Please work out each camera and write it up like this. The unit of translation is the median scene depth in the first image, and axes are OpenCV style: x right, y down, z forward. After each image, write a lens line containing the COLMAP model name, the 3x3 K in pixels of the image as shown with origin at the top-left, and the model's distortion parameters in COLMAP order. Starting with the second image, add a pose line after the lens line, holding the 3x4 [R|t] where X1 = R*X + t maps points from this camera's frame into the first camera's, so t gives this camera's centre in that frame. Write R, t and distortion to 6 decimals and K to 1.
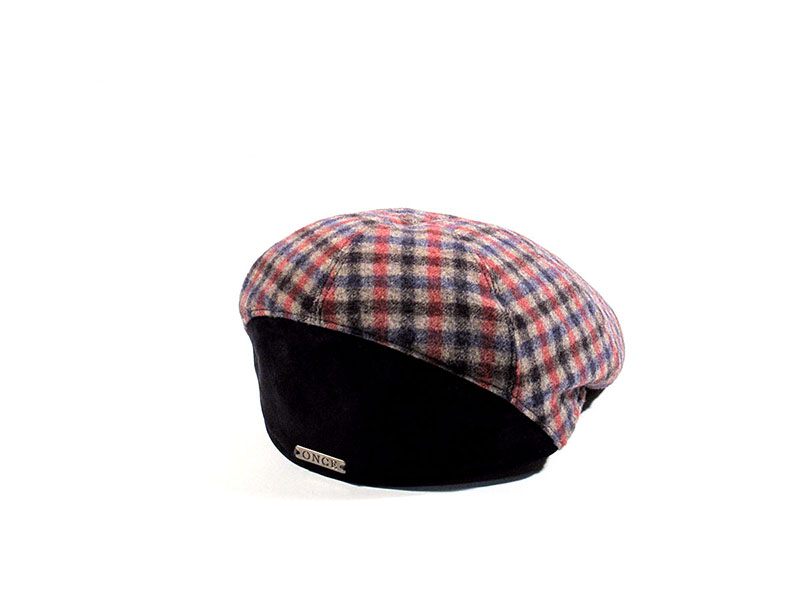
lens RADIAL K [[1155.8, 0, 400.0], [0, 1155.8, 300.0], [0, 0, 1]] dist [-0.127575, 0.046442]
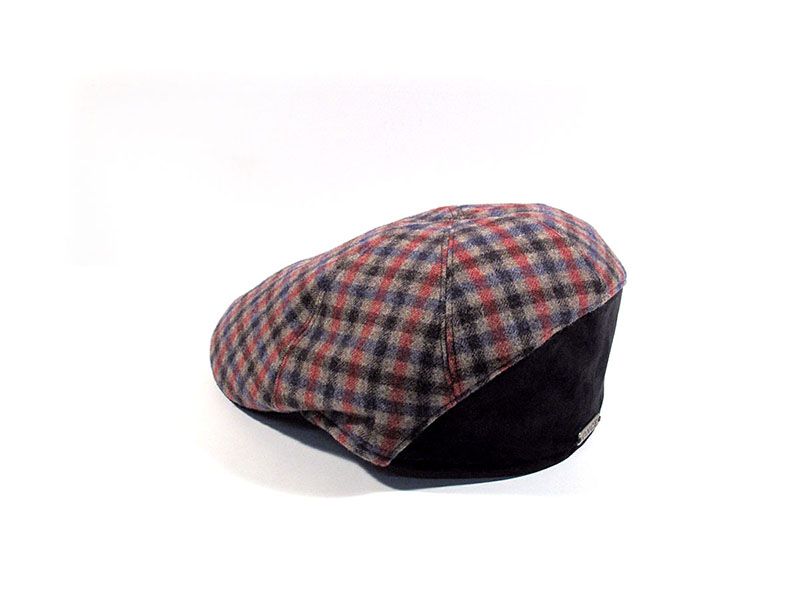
lens RADIAL K [[1155.8, 0, 400.0], [0, 1155.8, 300.0], [0, 0, 1]] dist [-0.127575, 0.046442]
pose [[-0.005750, -0.342576, 0.939473, -1.071298], [0.354456, 0.877789, 0.322253, -0.390142], [-0.935055, 0.334855, 0.116381, 1.055880]]
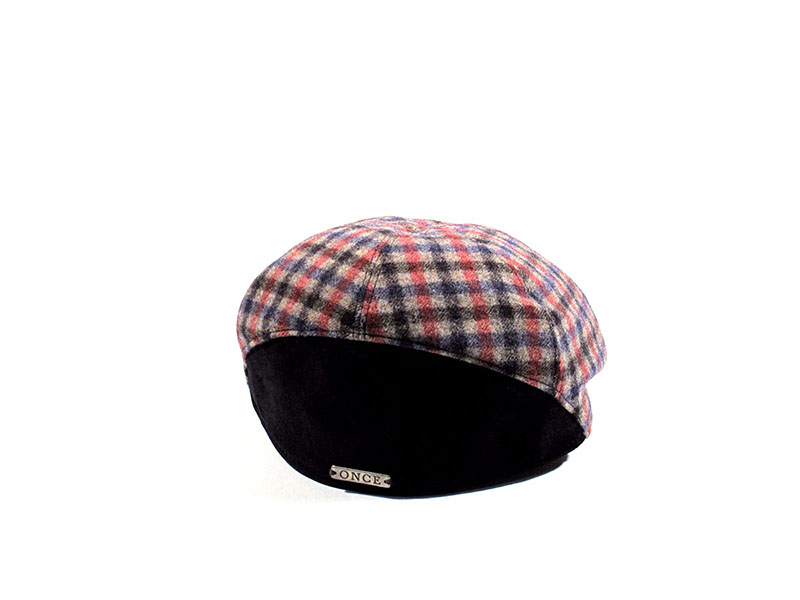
lens RADIAL K [[1155.8, 0, 400.0], [0, 1155.8, 300.0], [0, 0, 1]] dist [-0.127575, 0.046442]
pose [[0.966676, -0.087871, 0.240449, -0.272472], [0.089066, 0.996008, 0.005916, -0.014913], [-0.240009, 0.015697, 0.970644, 0.041738]]
